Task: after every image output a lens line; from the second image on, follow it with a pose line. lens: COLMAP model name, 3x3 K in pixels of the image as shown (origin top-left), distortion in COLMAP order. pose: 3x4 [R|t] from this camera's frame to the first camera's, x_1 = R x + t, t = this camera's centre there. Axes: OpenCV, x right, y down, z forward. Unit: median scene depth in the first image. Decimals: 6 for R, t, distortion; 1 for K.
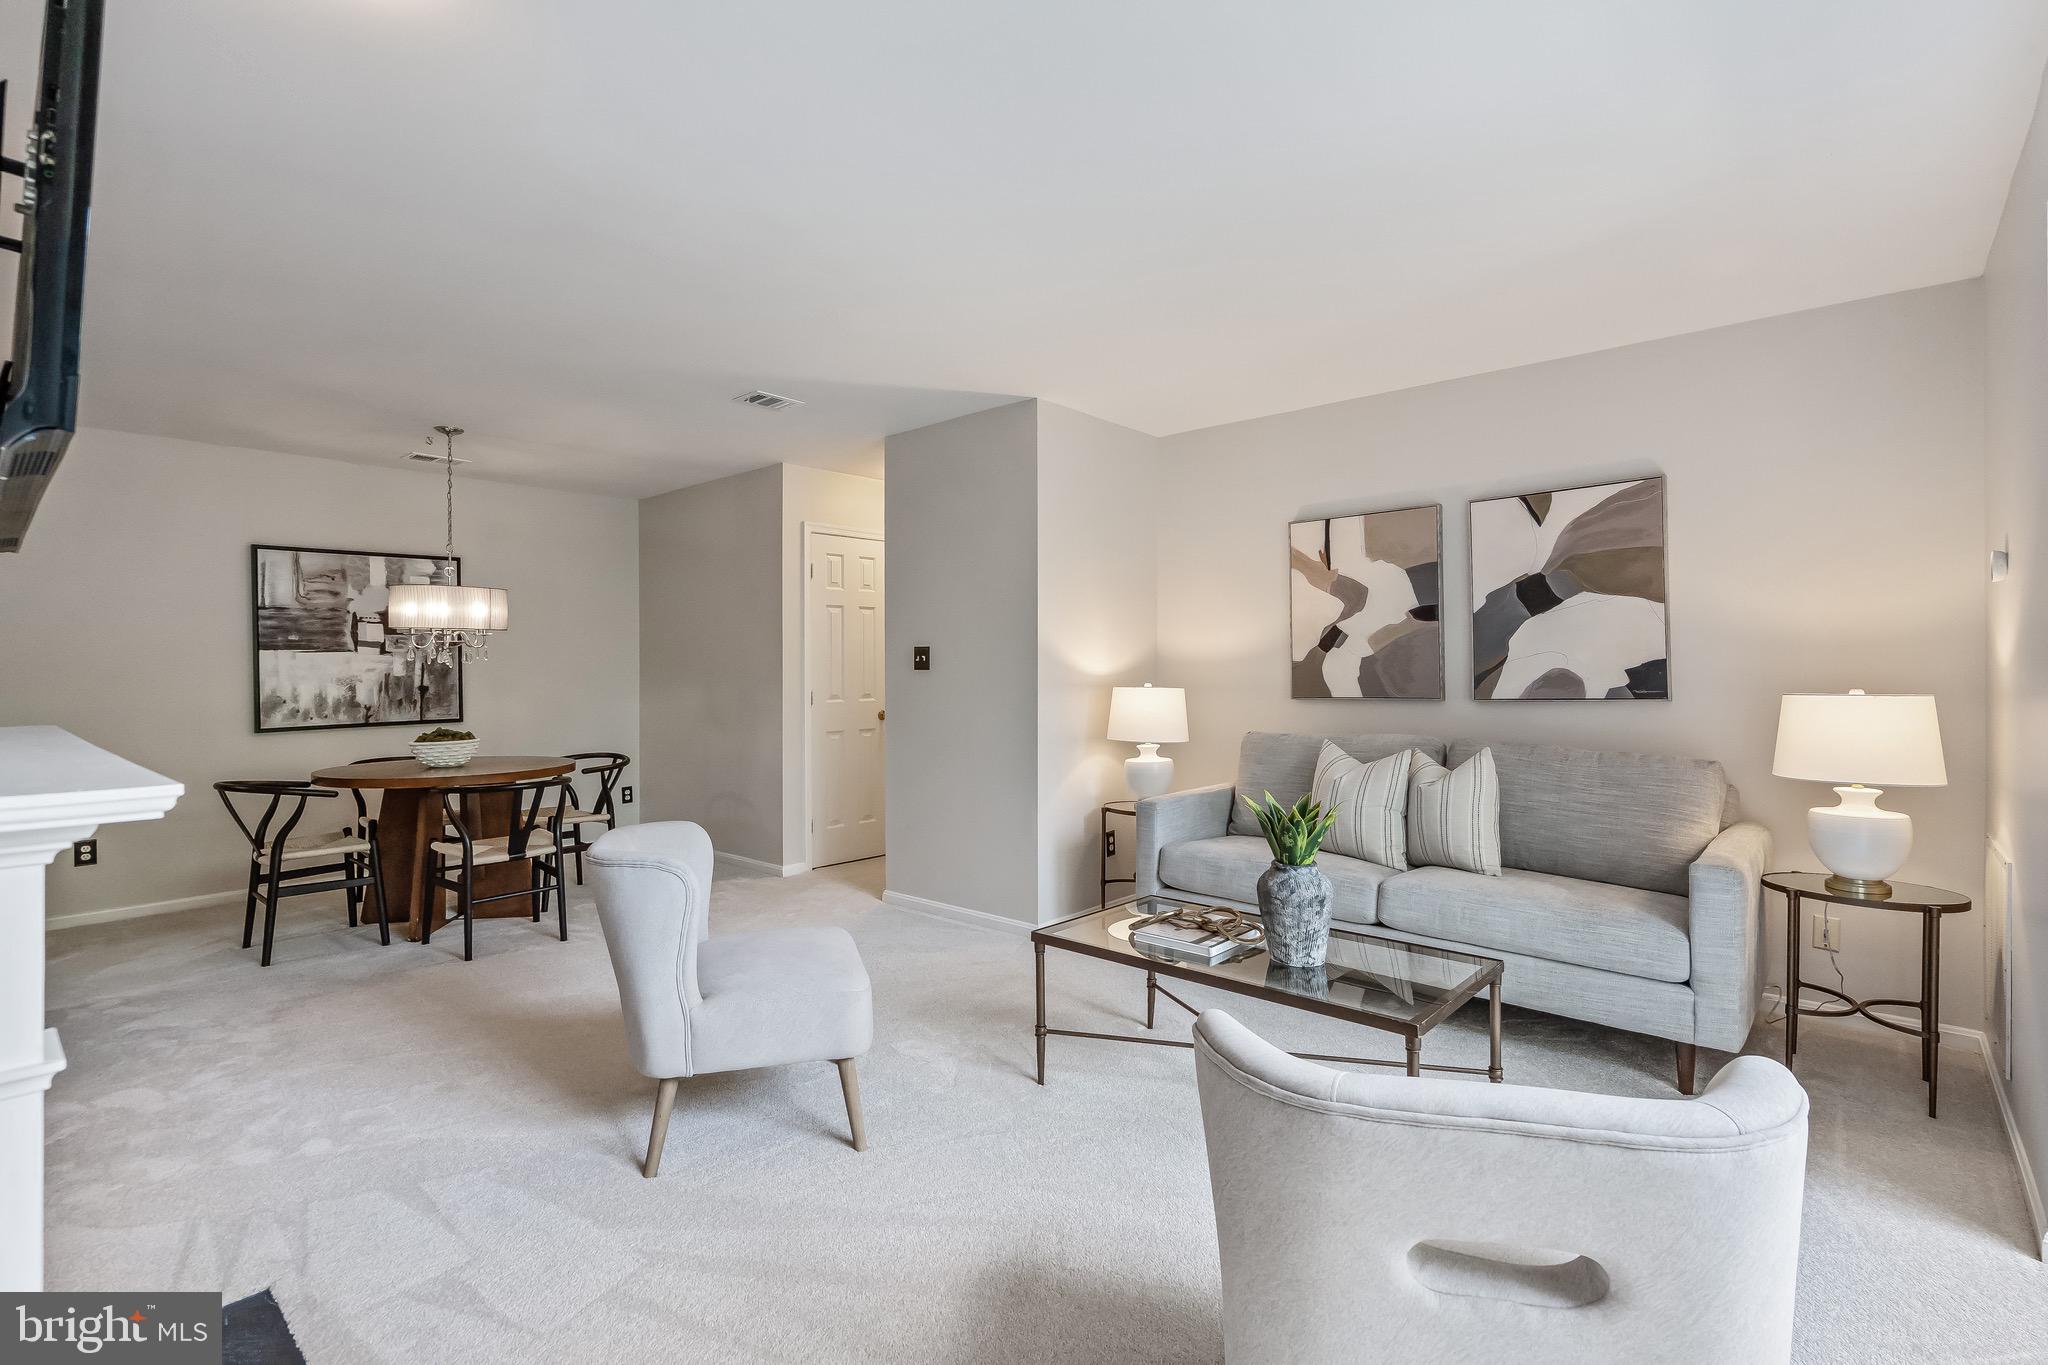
lens RADIAL K [[942.1, 0, 1021.7], [0, 942.1, 662.5], [0, 0, 1]] dist [-0.002958, 0.001410]
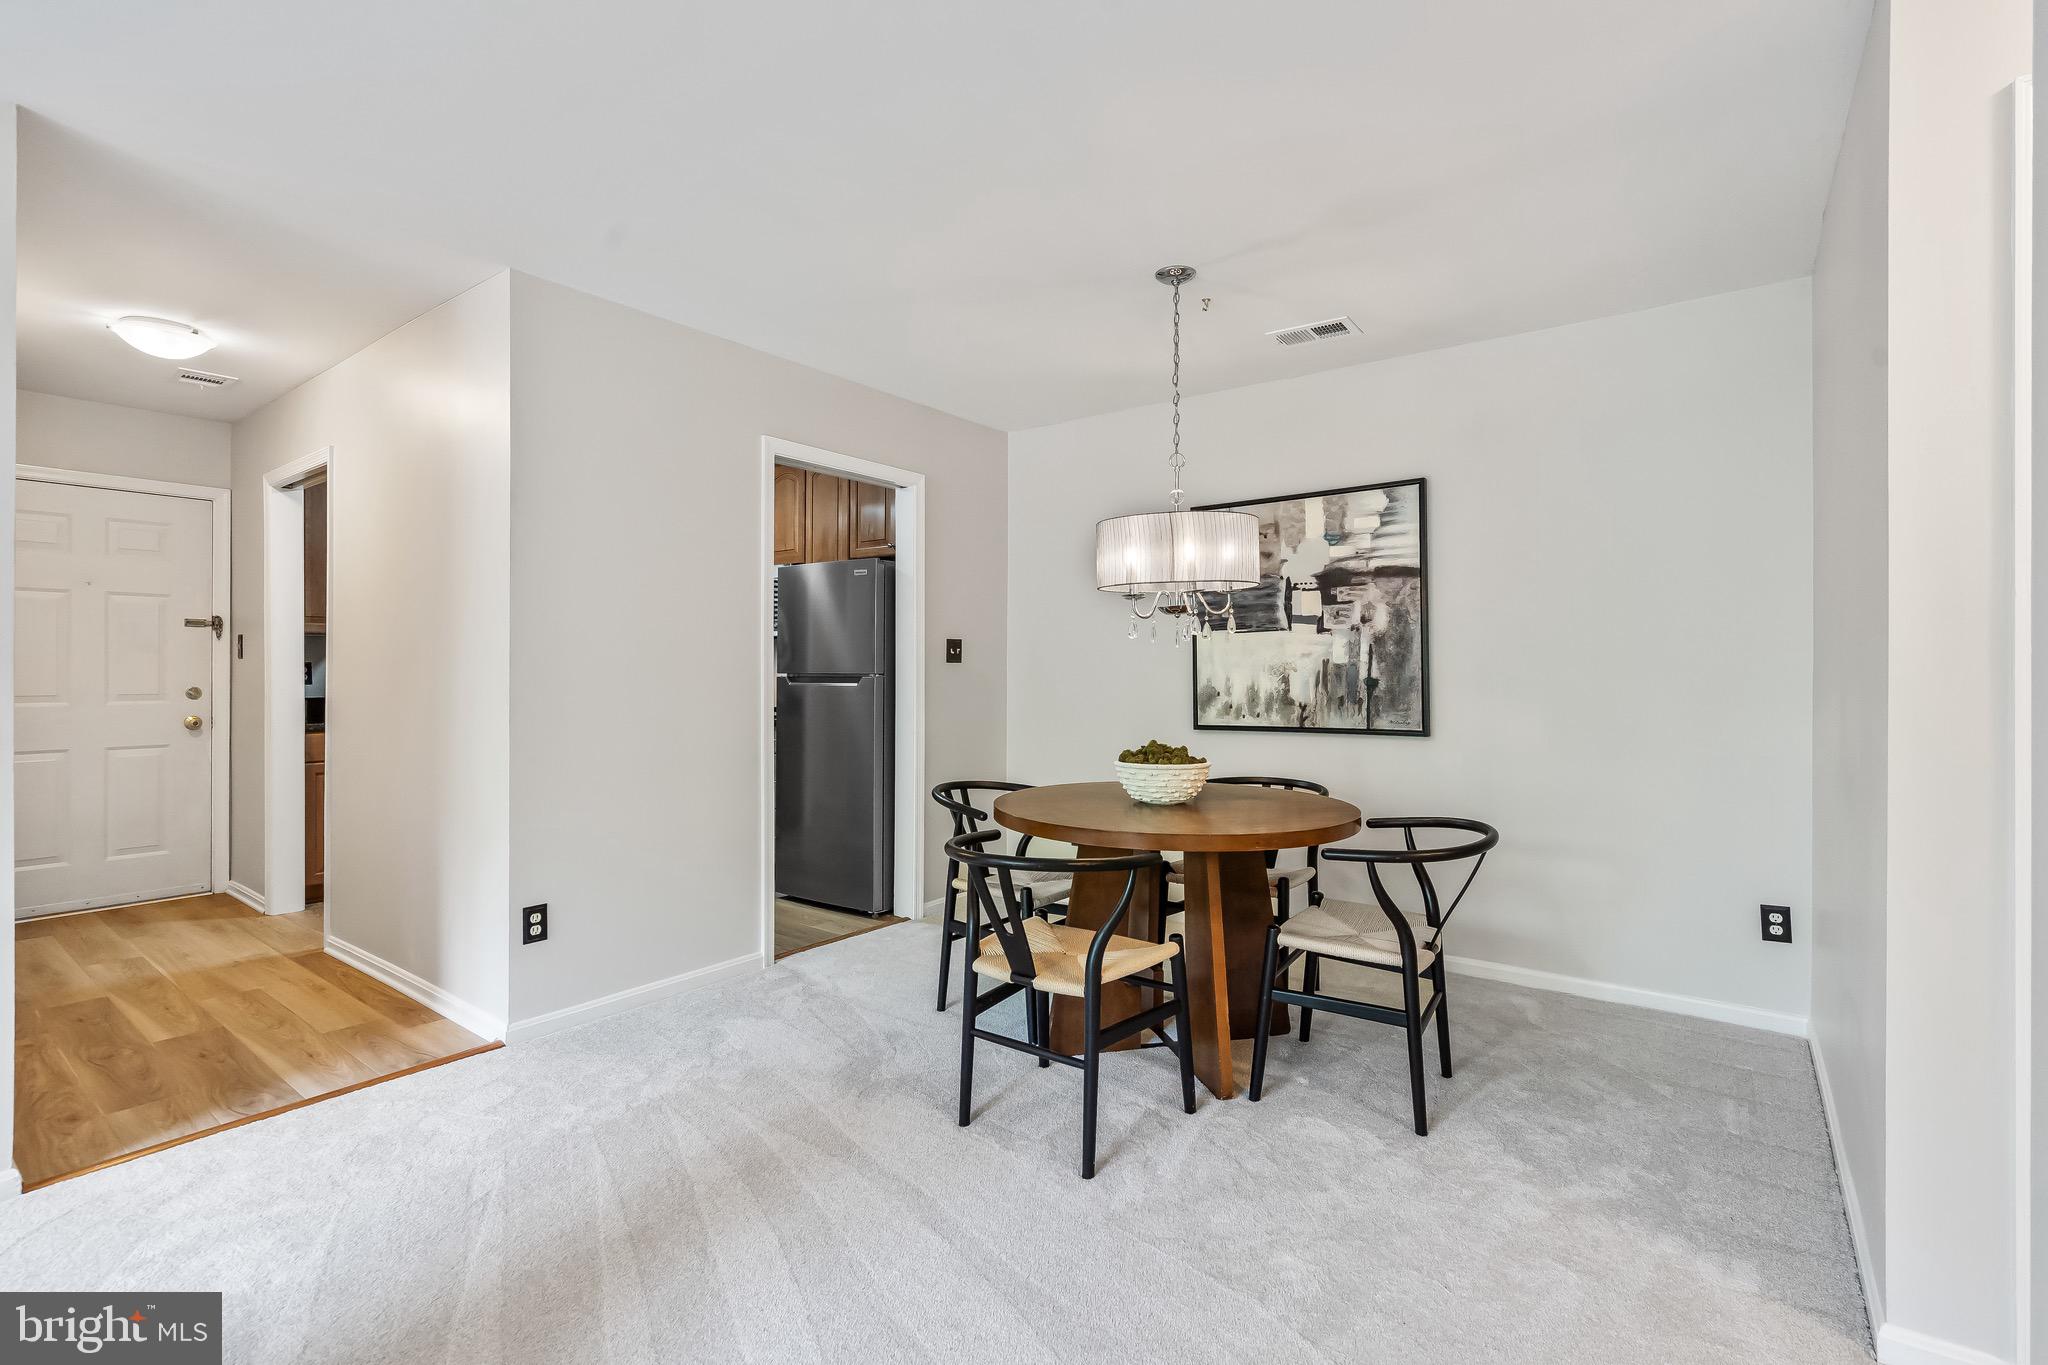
lens RADIAL K [[942.1, 0, 1029.4], [0, 942.1, 661.0], [0, 0, 1]] dist [-0.002958, 0.001410]
pose [[0.072507, -0.001377, -0.997367, 0.023584], [0.006478, 0.999979, -0.000910, 0.014510], [0.997347, -0.006395, 0.072515, 0.897702]]
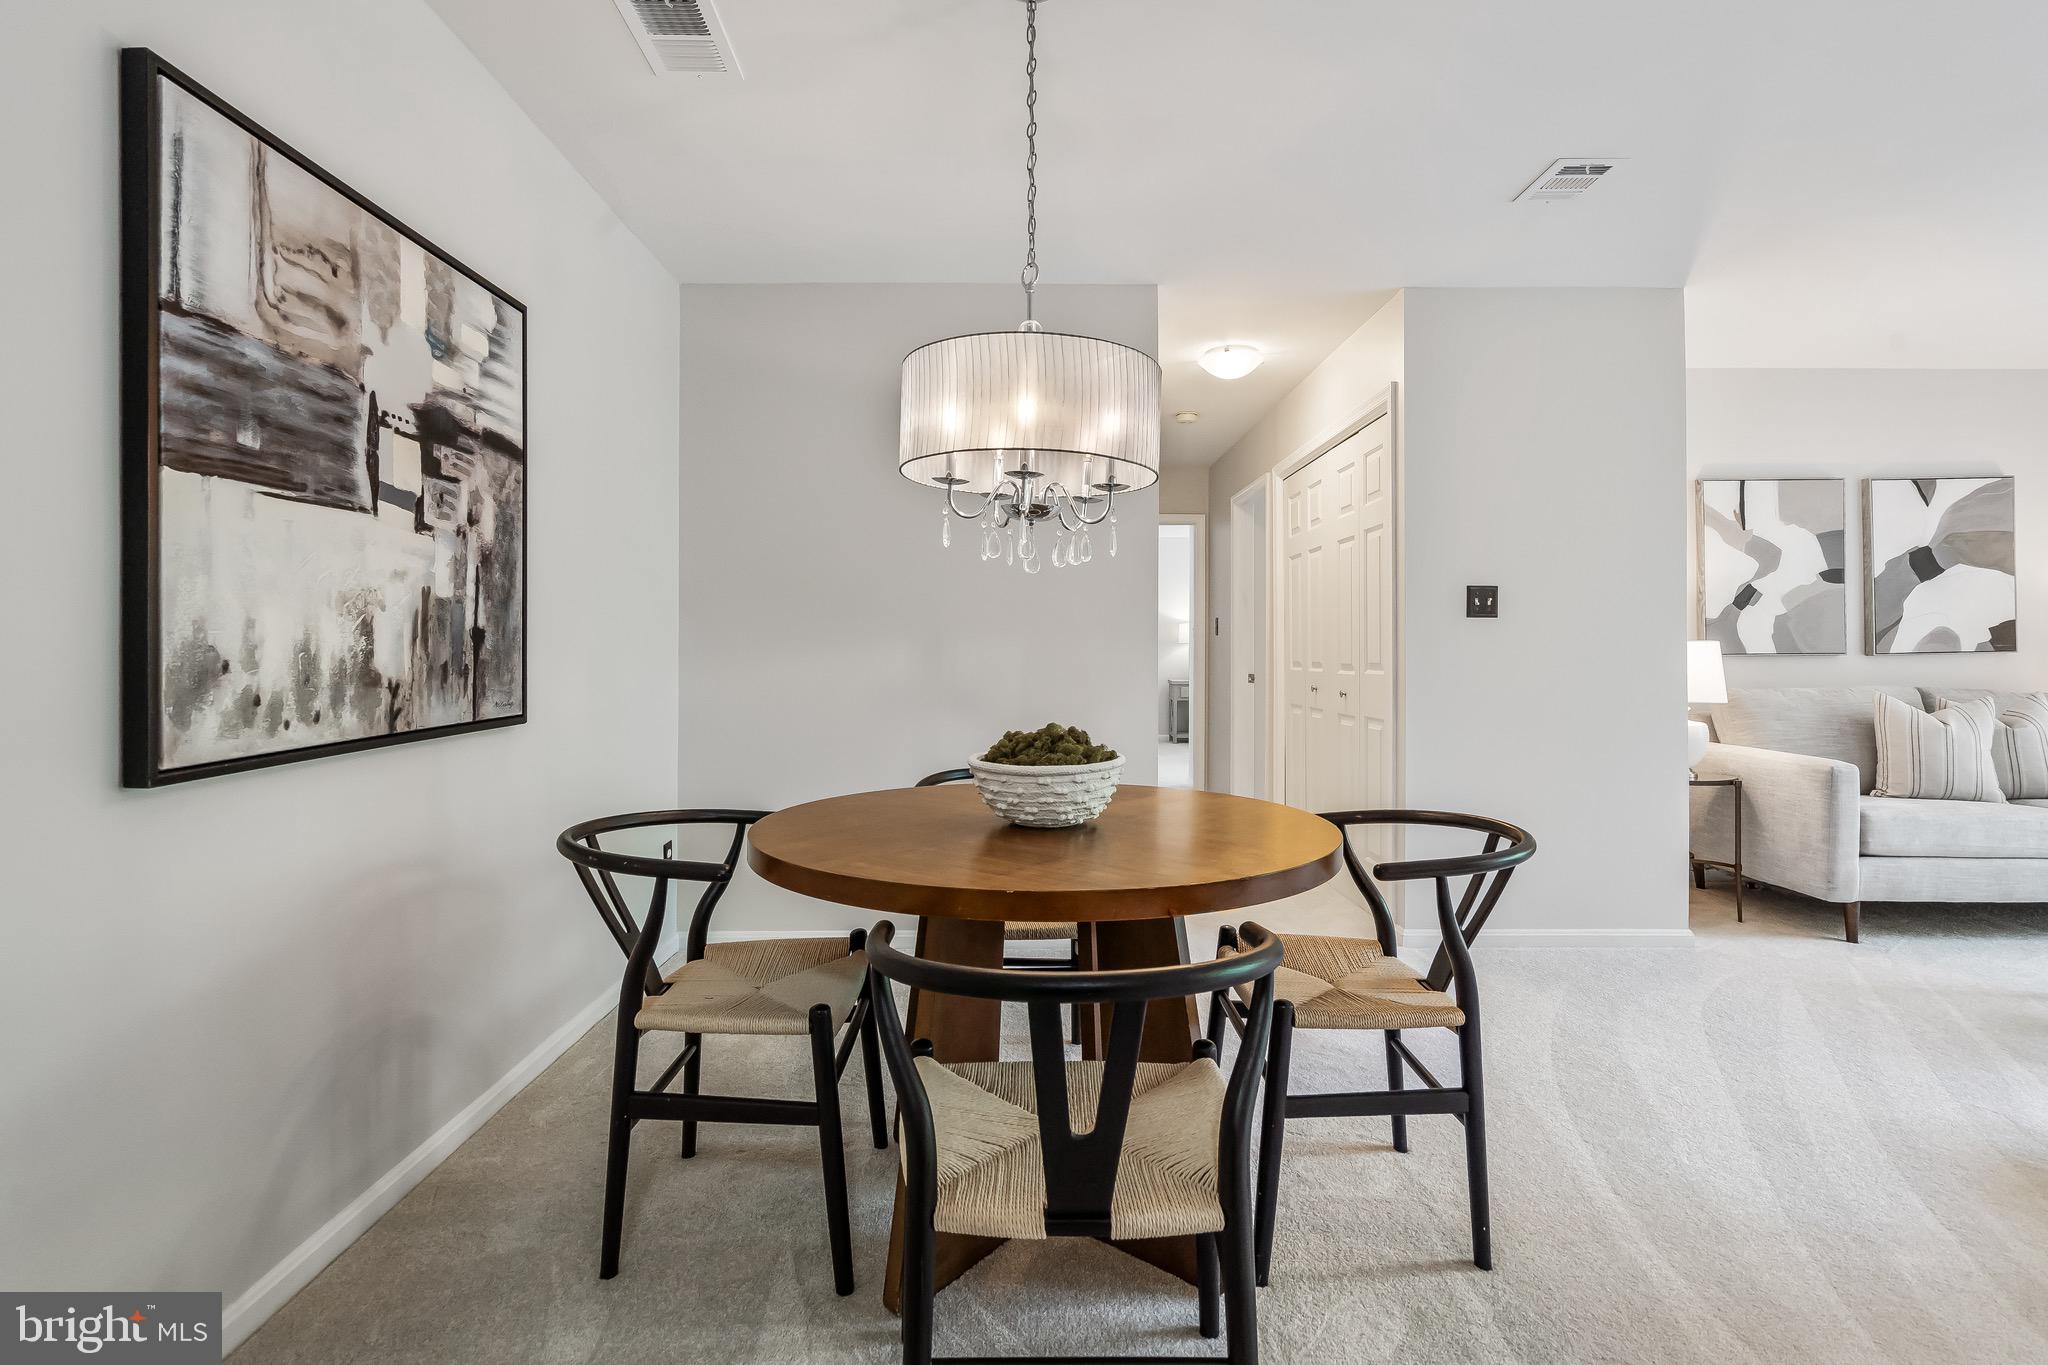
lens RADIAL K [[942.1, 0, 1022.1], [0, 942.1, 644.0], [0, 0, 1]] dist [-0.002958, 0.001410]
pose [[0.746185, 0.011215, 0.665644, -0.916327], [-0.011029, 0.999929, -0.004484, 0.038681], [-0.665647, -0.003996, 0.746256, 0.738780]]
